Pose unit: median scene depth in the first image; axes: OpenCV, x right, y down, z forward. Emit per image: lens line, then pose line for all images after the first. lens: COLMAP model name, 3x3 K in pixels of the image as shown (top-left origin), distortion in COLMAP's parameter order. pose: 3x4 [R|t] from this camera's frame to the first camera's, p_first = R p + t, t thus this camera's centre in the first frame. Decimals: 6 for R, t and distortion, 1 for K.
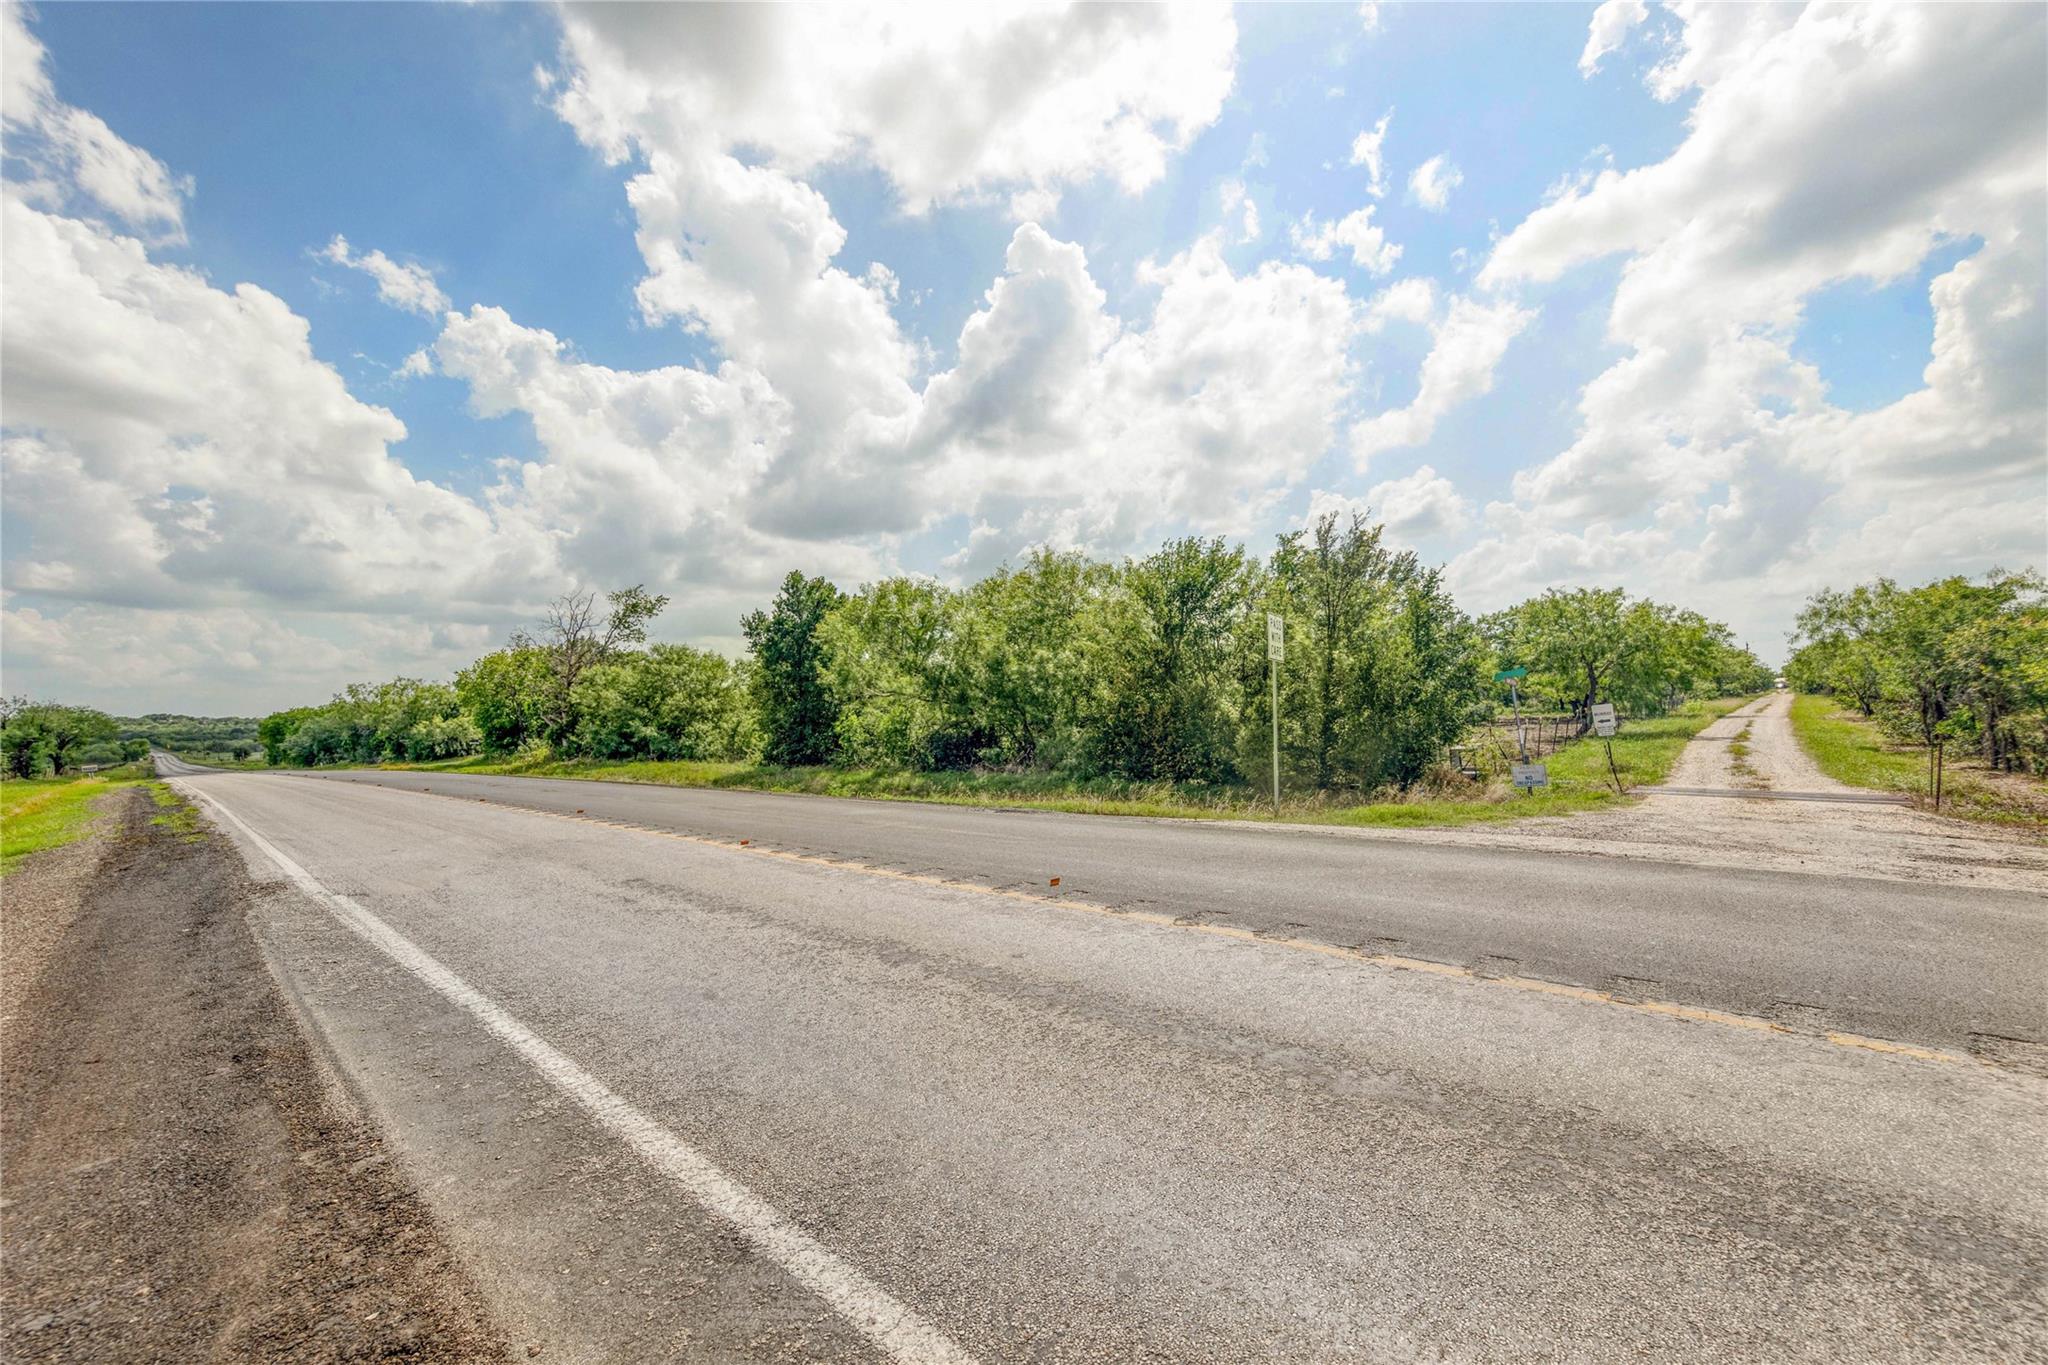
lens RADIAL K [[801.1, 0, 1050.2], [0, 801.1, 696.9], [0, 0, 1]] dist [0.004113, 0.000034]
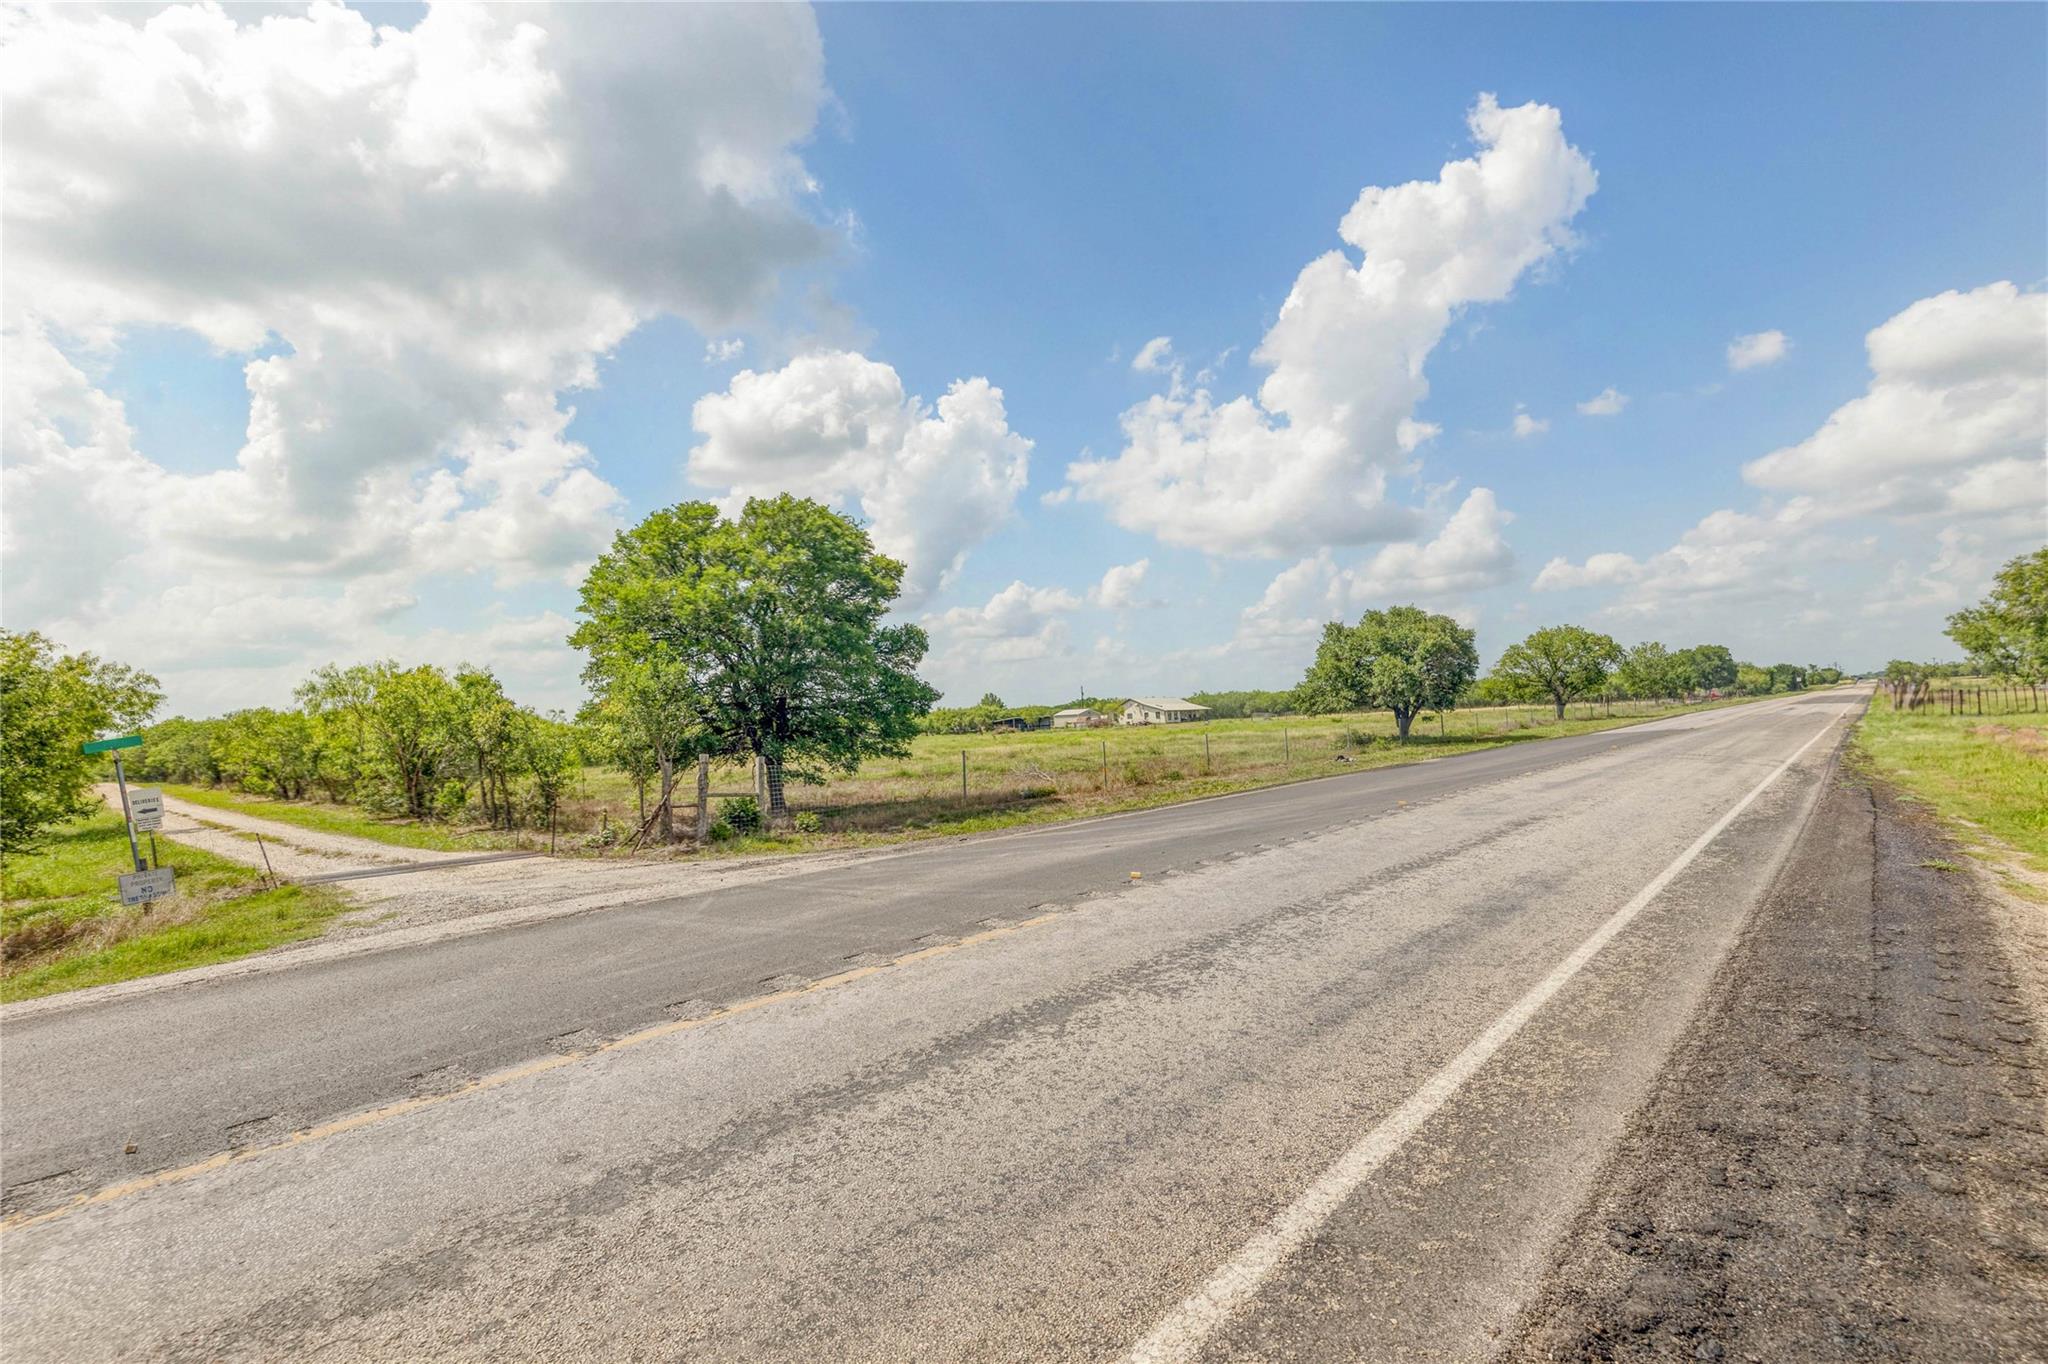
lens RADIAL K [[922.0, 0, 1051.4], [0, 922.0, 683.5], [0, 0, 1]] dist [0.002526, -0.000324]
pose [[-0.001897, 0.078414, 0.996919, -0.224042], [0.033931, 0.996352, -0.078305, 0.009862], [-0.999422, 0.033678, -0.004550, 0.185124]]
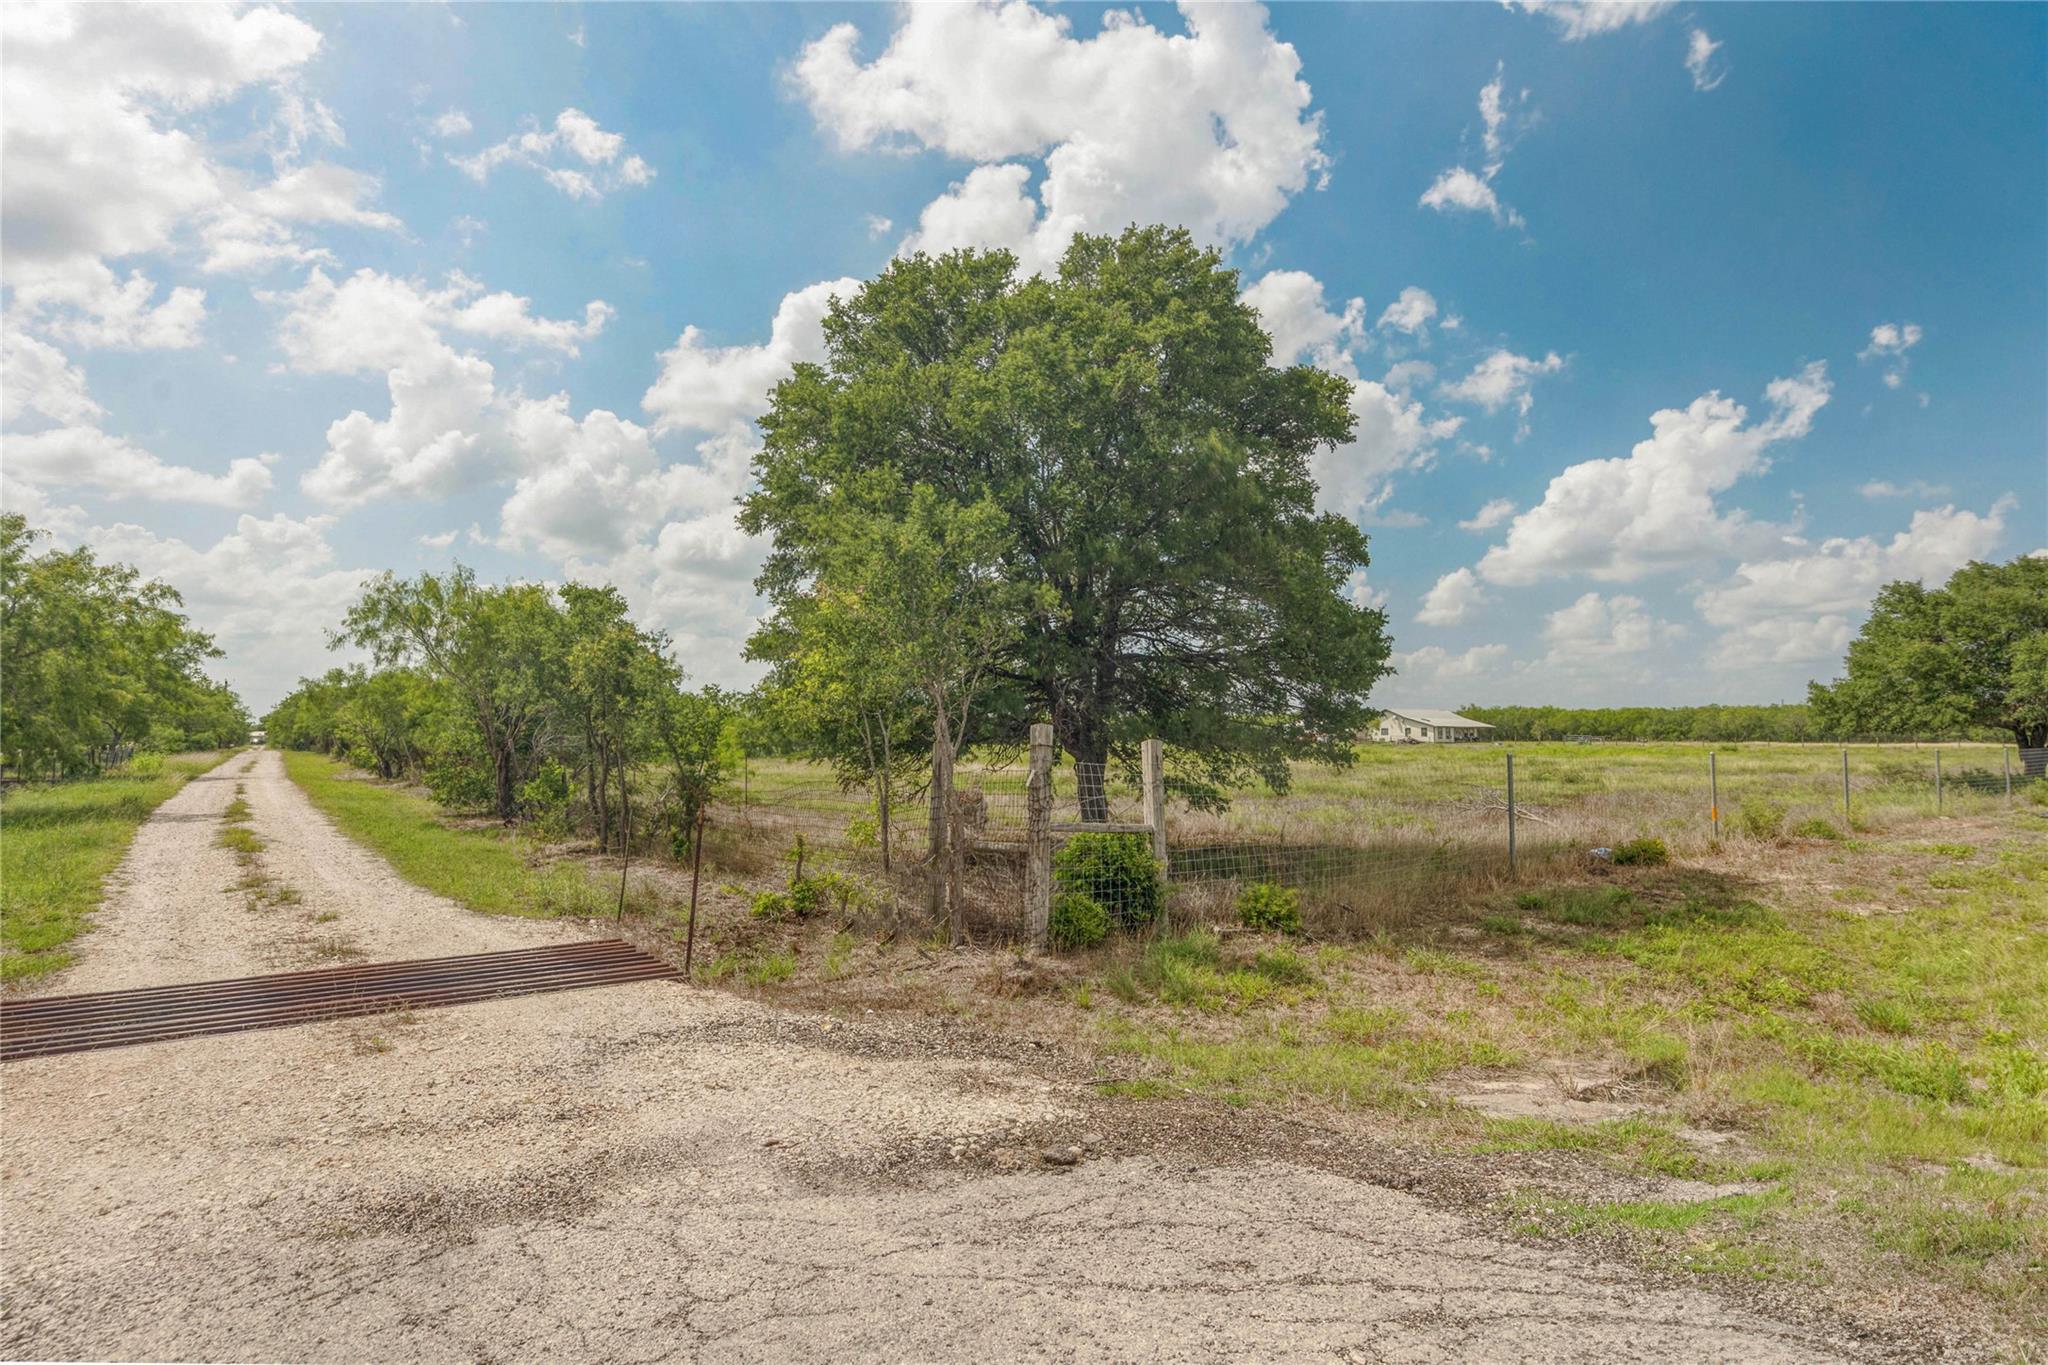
lens RADIAL K [[1053.6, 0, 1019.5], [0, 1053.6, 683.2], [0, 0, 1]] dist [0.006670, 0.001623]
pose [[0.202870, 0.086628, 0.975366, 0.392520], [-0.020627, 0.996236, -0.084191, 0.017213], [-0.978988, -0.003039, 0.203894, 0.509655]]
